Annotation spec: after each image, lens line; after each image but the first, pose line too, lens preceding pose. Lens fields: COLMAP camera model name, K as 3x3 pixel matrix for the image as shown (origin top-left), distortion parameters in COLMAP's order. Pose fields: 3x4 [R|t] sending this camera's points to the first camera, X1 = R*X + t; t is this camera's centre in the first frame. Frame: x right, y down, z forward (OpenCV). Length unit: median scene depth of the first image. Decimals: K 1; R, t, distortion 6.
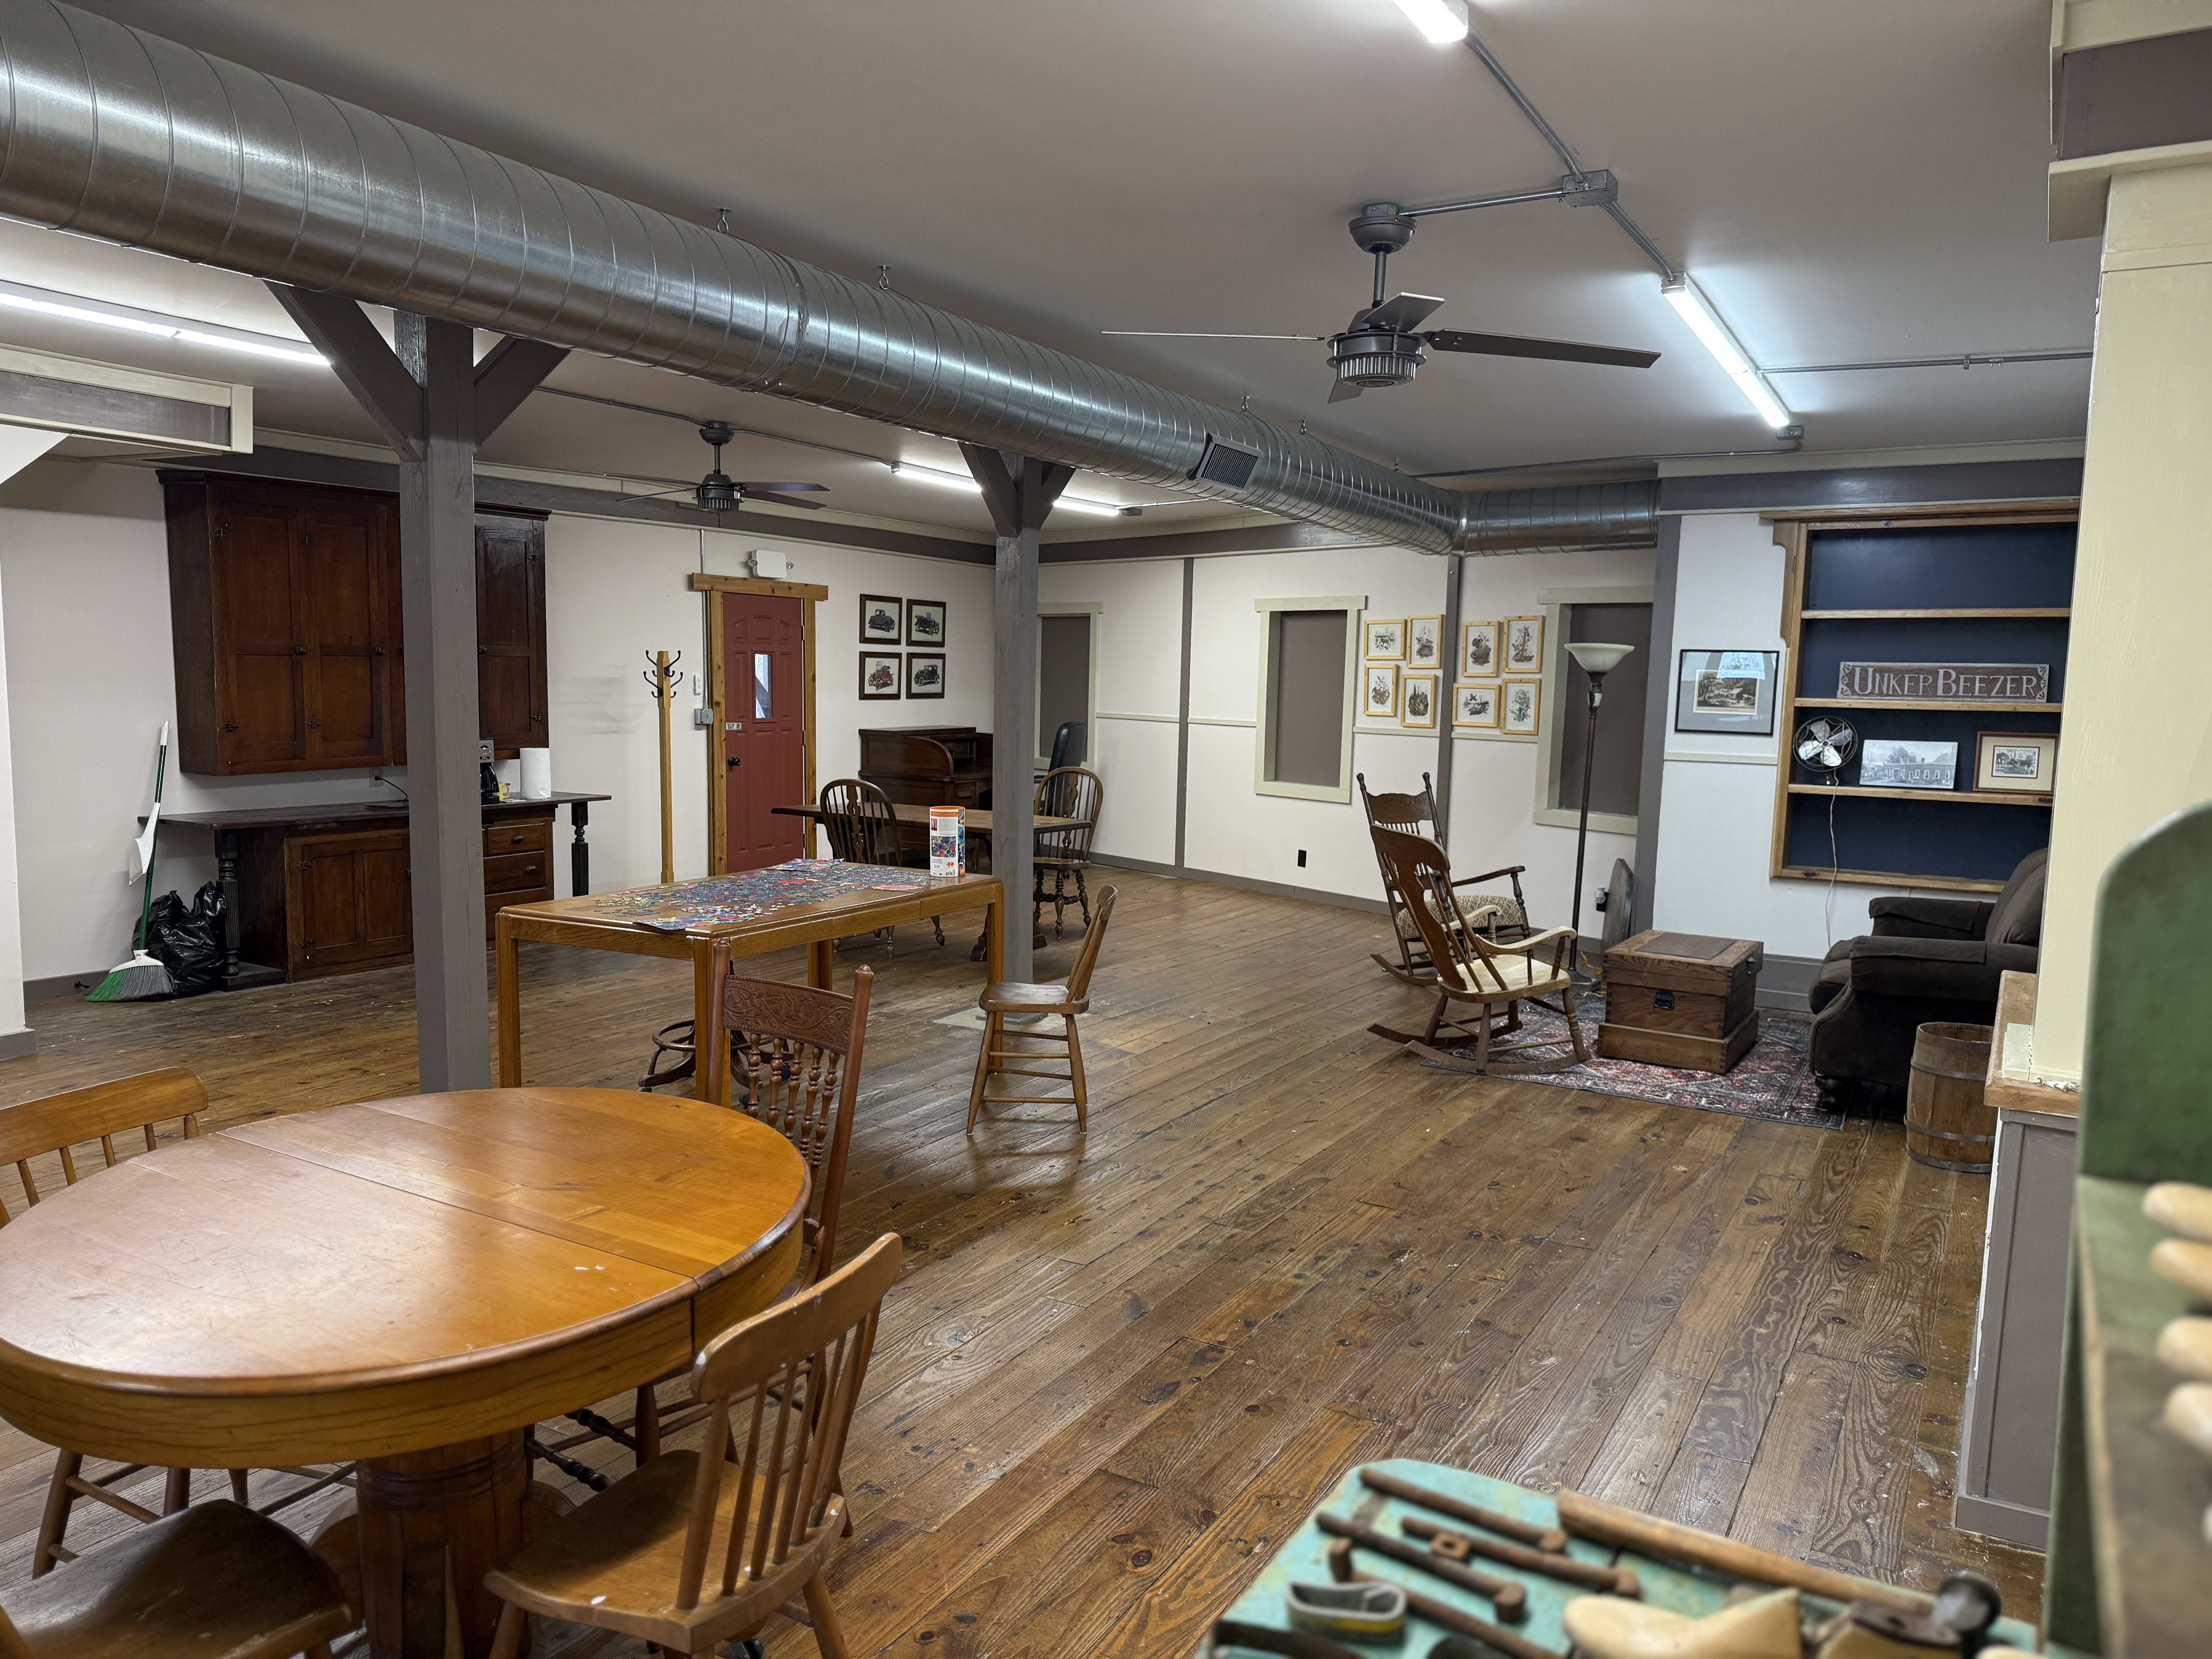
lens RADIAL K [[1544.7, 0, 1101.5], [0, 1544.7, 823.7], [0, 0, 1]] dist [0.076835, -0.089757]
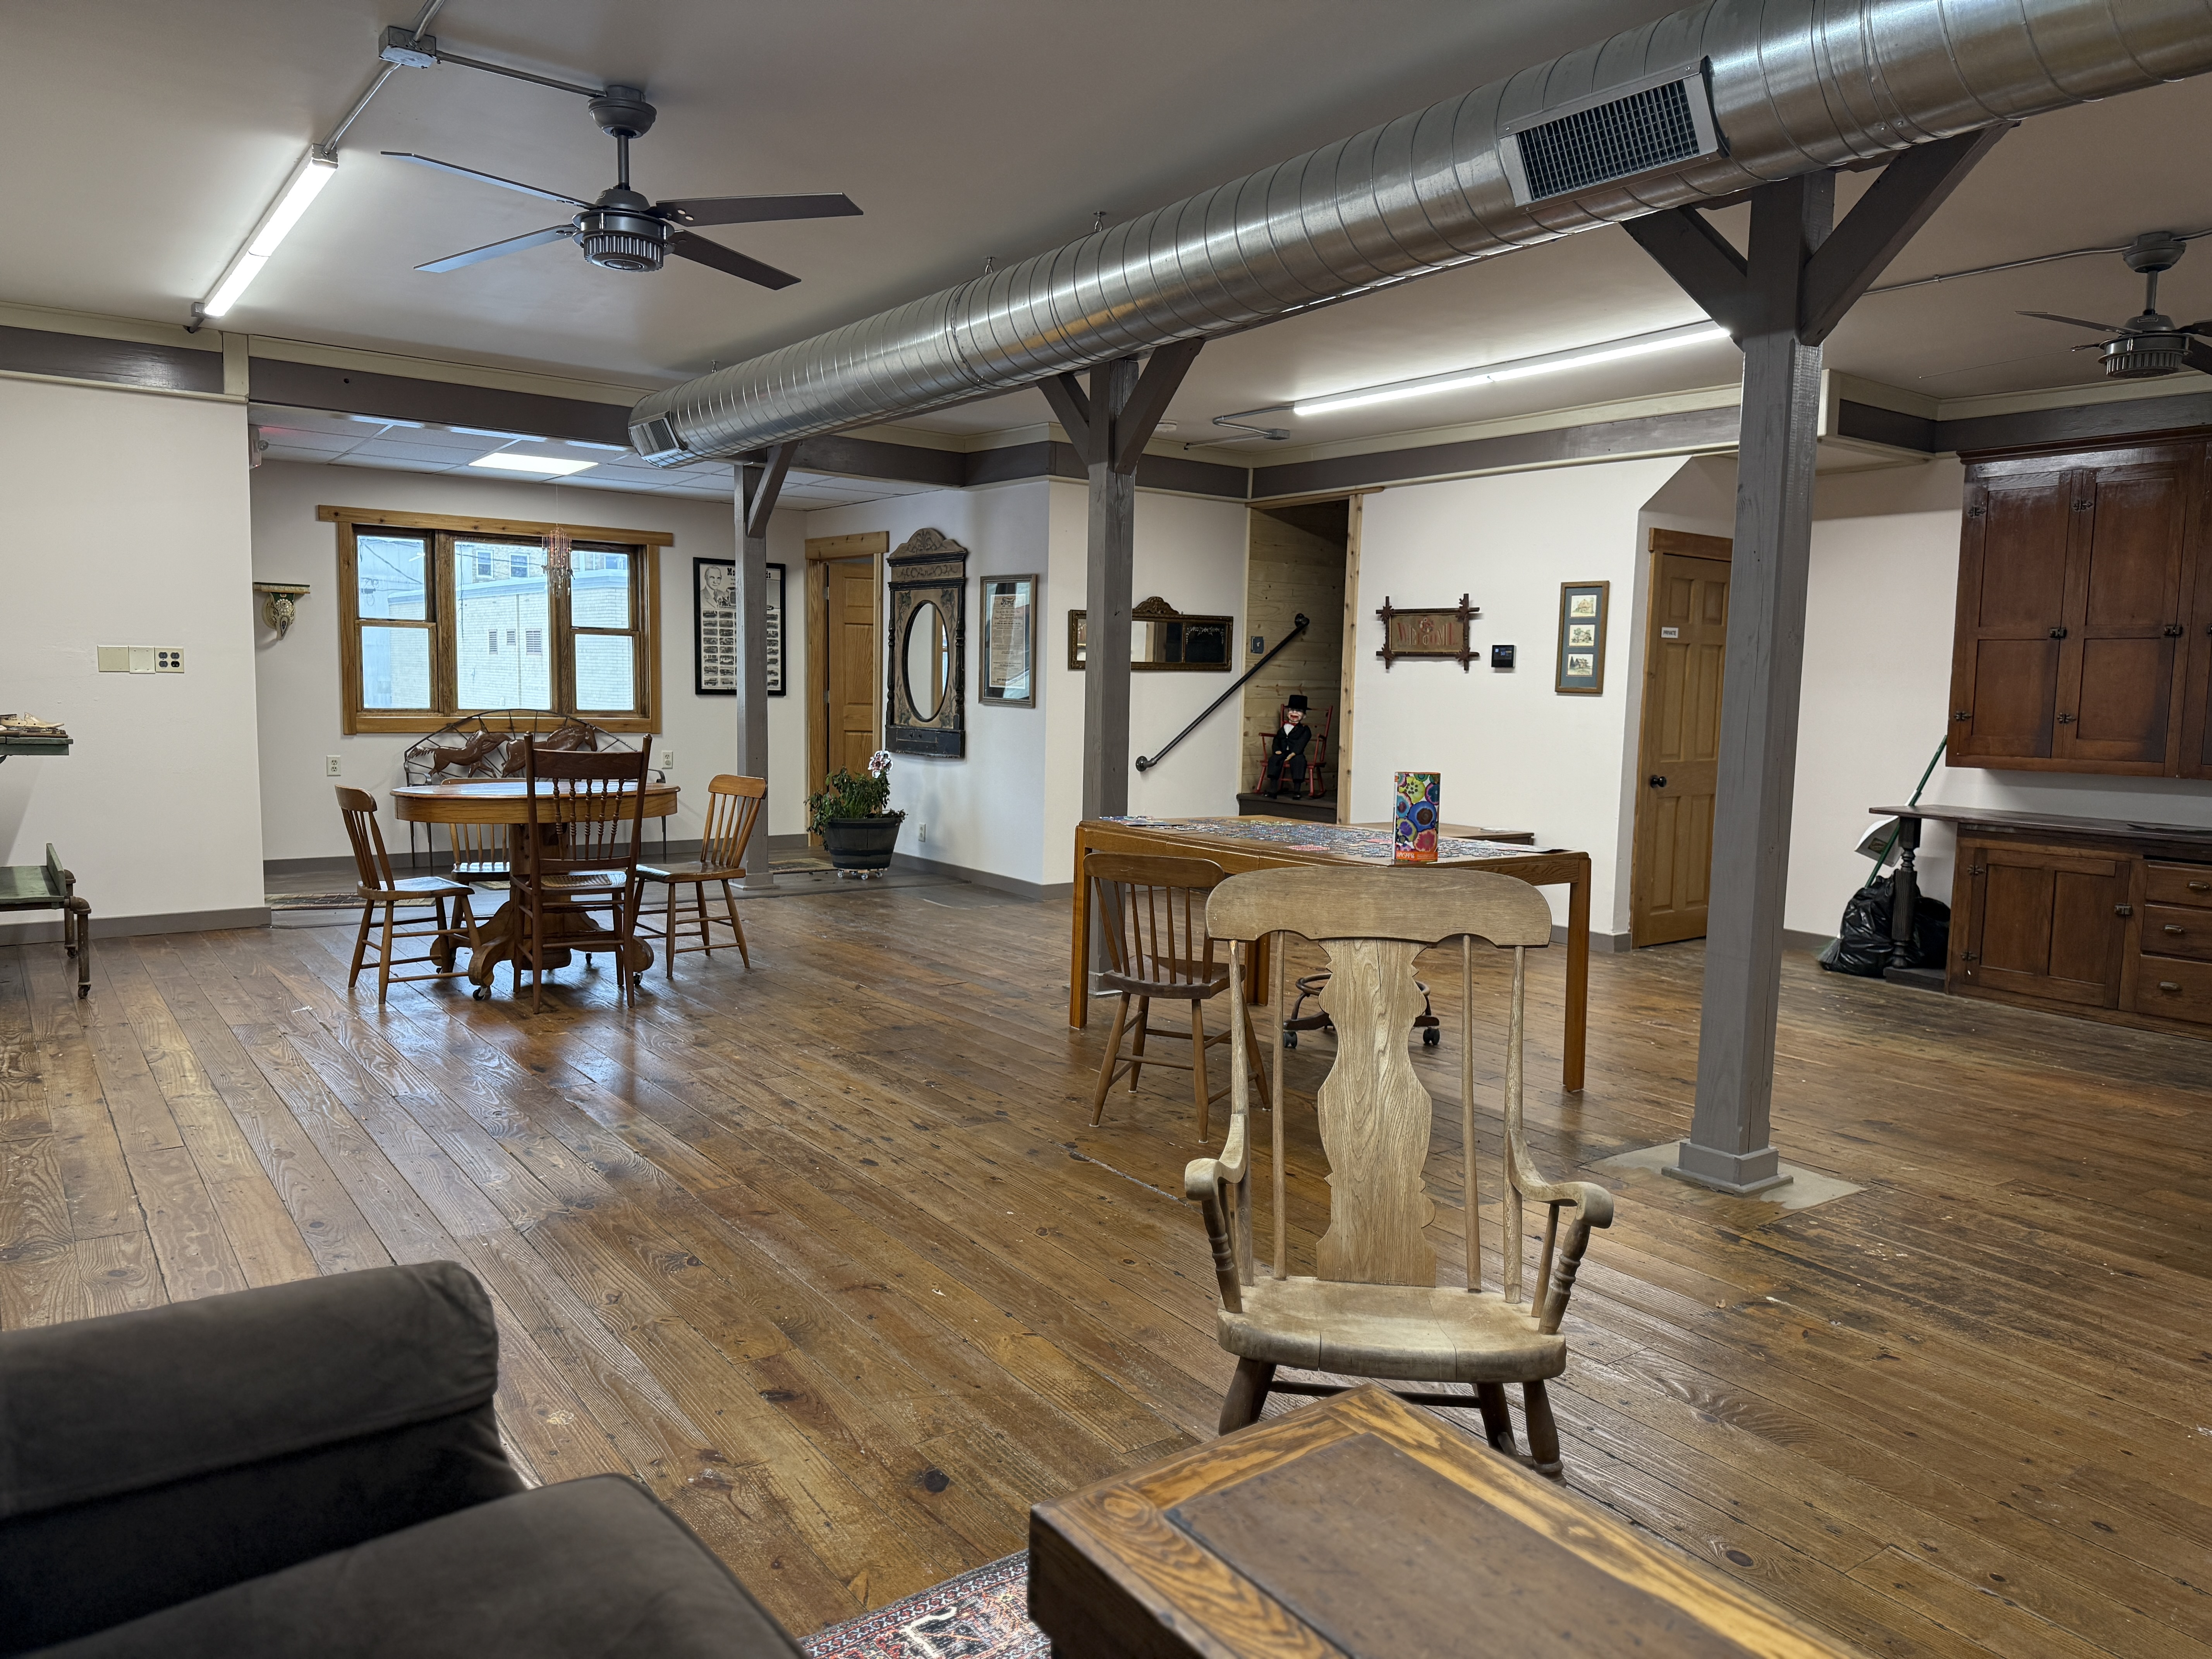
lens RADIAL K [[1544.7, 0, 1113.4], [0, 1544.7, 834.9], [0, 0, 1]] dist [0.076835, -0.089757]
pose [[-0.389893, 0.060599, -0.918864, 0.670504], [-0.123233, 0.985423, 0.117279, -0.050430], [0.912577, 0.158961, -0.376742, 1.166528]]
